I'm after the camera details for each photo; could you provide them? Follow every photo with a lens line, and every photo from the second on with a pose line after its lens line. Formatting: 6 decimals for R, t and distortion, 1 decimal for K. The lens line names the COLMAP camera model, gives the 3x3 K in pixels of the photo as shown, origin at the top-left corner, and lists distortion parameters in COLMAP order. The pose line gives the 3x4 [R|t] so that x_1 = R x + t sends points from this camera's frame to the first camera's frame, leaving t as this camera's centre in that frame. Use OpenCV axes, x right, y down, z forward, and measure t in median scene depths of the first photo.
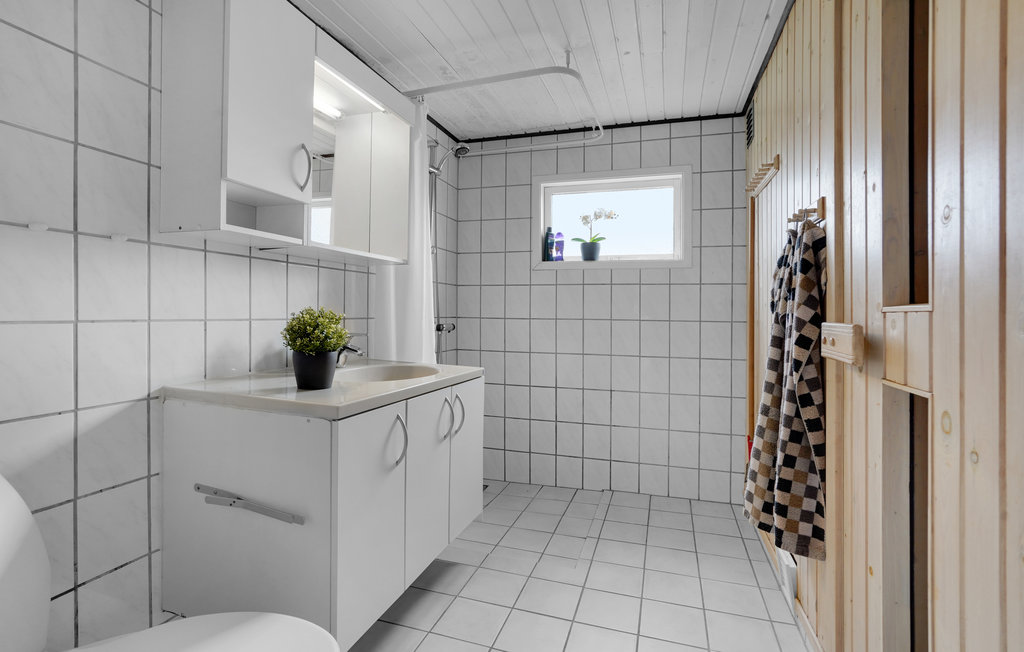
lens RADIAL K [[489.1, 0, 511.9], [0, 489.1, 306.7], [0, 0, 1]] dist [-0.035856, 0.000013]
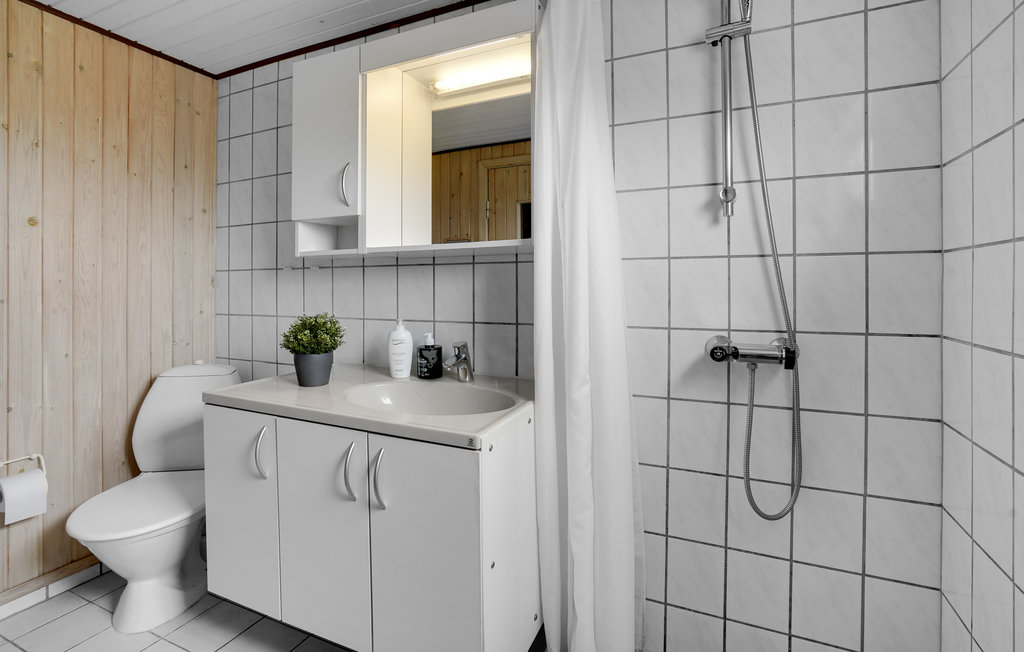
lens RADIAL K [[486.0, 0, 507.2], [0, 486.0, 302.6], [0, 0, 1]] dist [-0.001541, -0.000164]
pose [[-0.124490, 0.023249, -0.991948, 0.577826], [0.020664, 0.999569, 0.020834, -0.034211], [0.992006, -0.017904, -0.124917, 1.420245]]
